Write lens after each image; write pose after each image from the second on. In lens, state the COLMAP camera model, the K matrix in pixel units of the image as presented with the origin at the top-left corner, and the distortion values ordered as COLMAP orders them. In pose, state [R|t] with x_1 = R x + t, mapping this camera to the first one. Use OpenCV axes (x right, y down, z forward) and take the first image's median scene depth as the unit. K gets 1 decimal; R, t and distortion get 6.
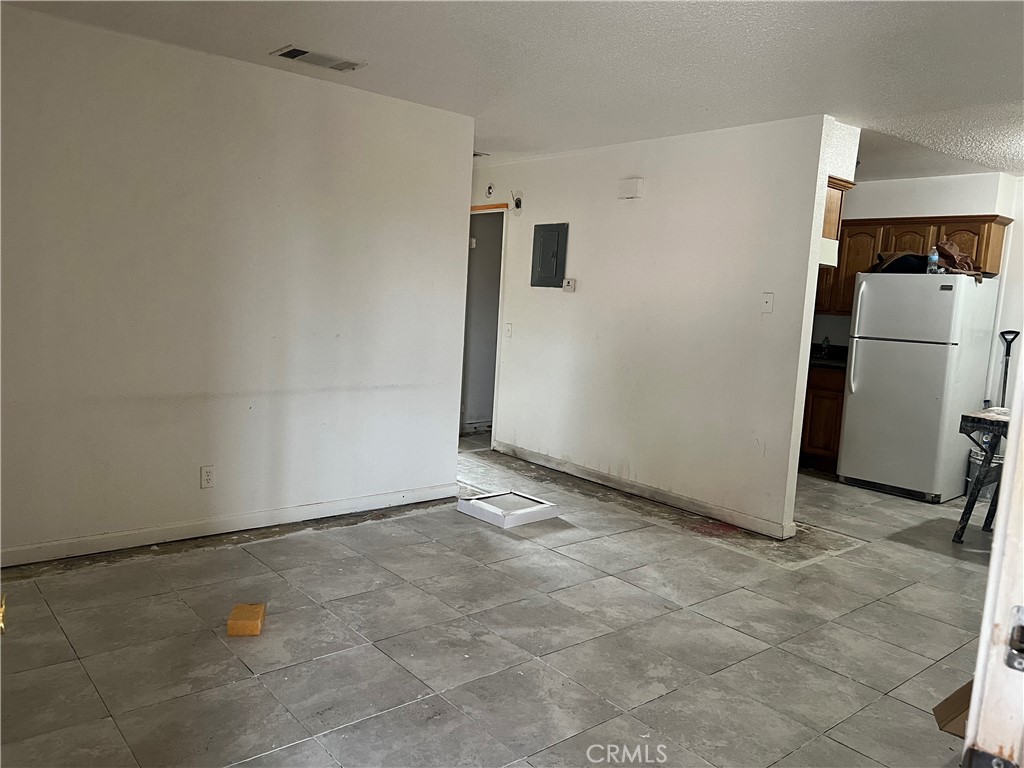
lens RADIAL K [[768.8, 0, 510.5], [0, 768.8, 383.0], [0, 0, 1]] dist [0.050741, -0.046688]
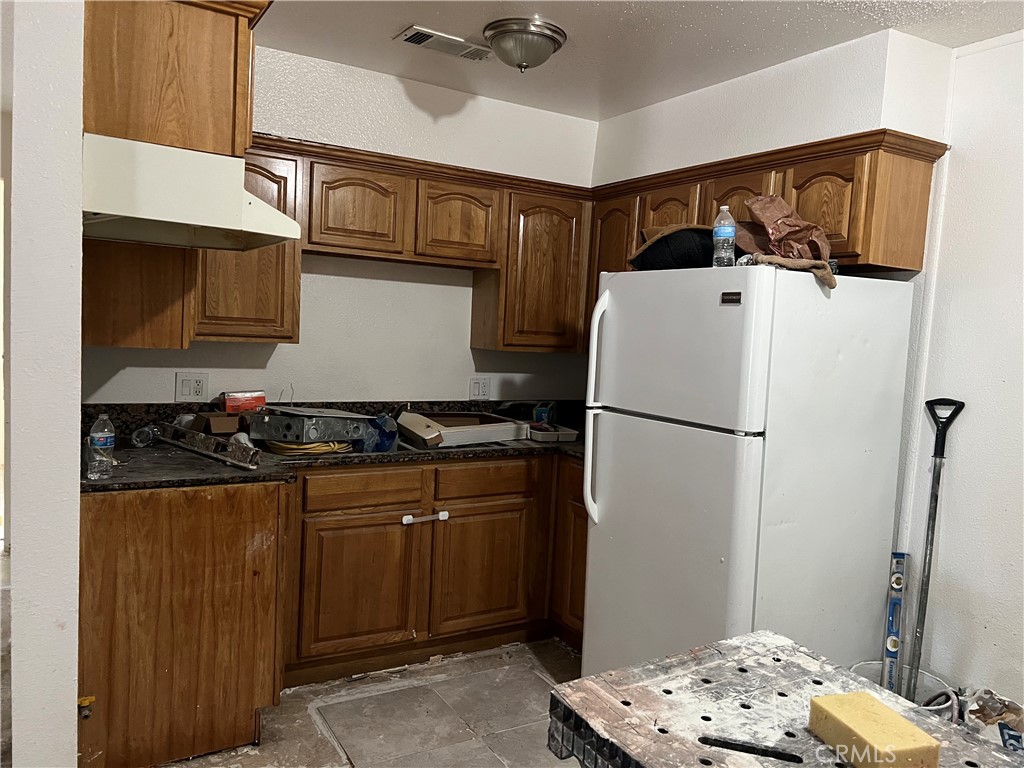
lens RADIAL K [[768.8, 0, 512.5], [0, 768.8, 381.8], [0, 0, 1]] dist [0.050741, -0.046688]
pose [[0.986661, 0.010136, -0.162475, 0.485235], [-0.017806, 0.998791, -0.045818, -0.053704], [0.161814, 0.048100, 0.985648, 0.544138]]
